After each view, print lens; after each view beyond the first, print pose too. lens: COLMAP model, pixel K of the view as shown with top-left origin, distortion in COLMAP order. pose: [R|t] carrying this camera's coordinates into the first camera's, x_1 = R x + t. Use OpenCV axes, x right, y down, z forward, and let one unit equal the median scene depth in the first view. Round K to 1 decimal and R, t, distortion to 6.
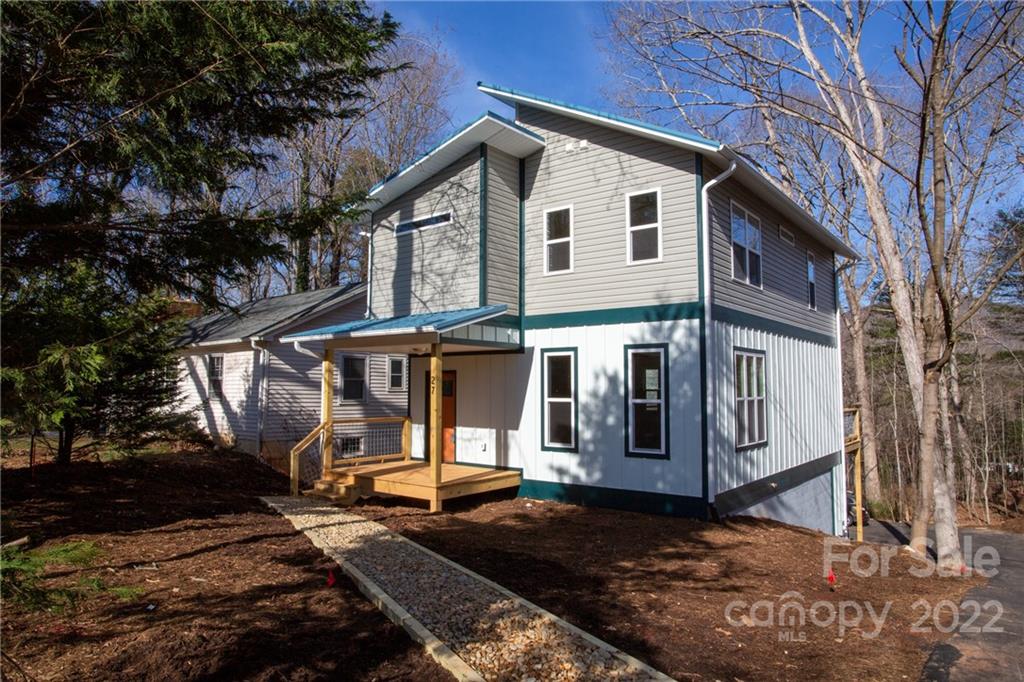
lens RADIAL K [[666.9, 0, 516.6], [0, 666.9, 329.6], [0, 0, 1]] dist [-0.001802, -0.000593]
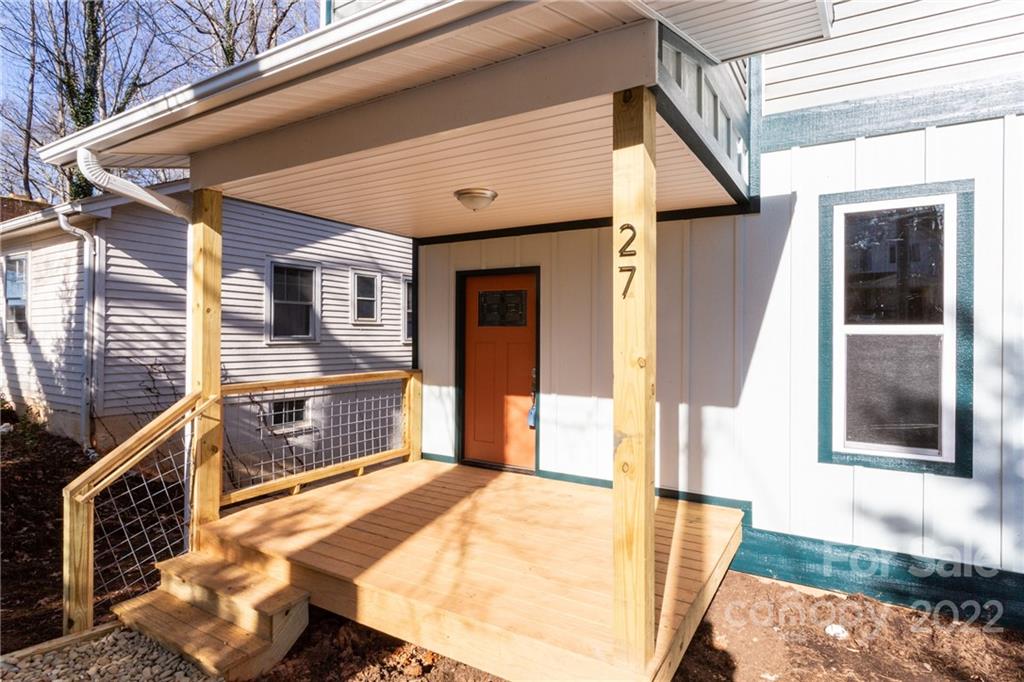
lens RADIAL K [[432.5, 0, 515.5], [0, 432.5, 329.6], [0, 0, 1]] dist [-0.008822, 0.000175]
pose [[0.973705, 0.008294, 0.227661, -0.186361], [-0.024220, 0.997442, 0.067253, 0.091238], [-0.226521, -0.070998, 0.971415, 0.788920]]
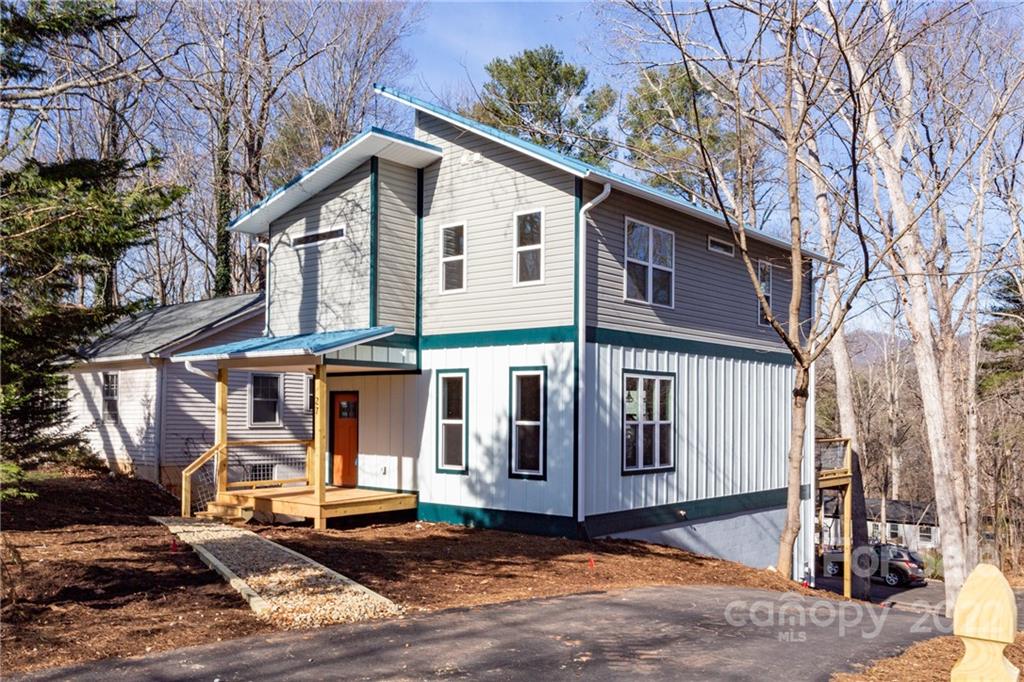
lens RADIAL K [[930.2, 0, 508.0], [0, 930.2, 389.2], [0, 0, 1]] dist [0.067422, 0.006076]
pose [[0.999107, 0.005819, -0.041839, 0.196605], [-0.003377, 0.998299, 0.058209, -0.022471], [0.042107, -0.058015, 0.997427, -0.351143]]
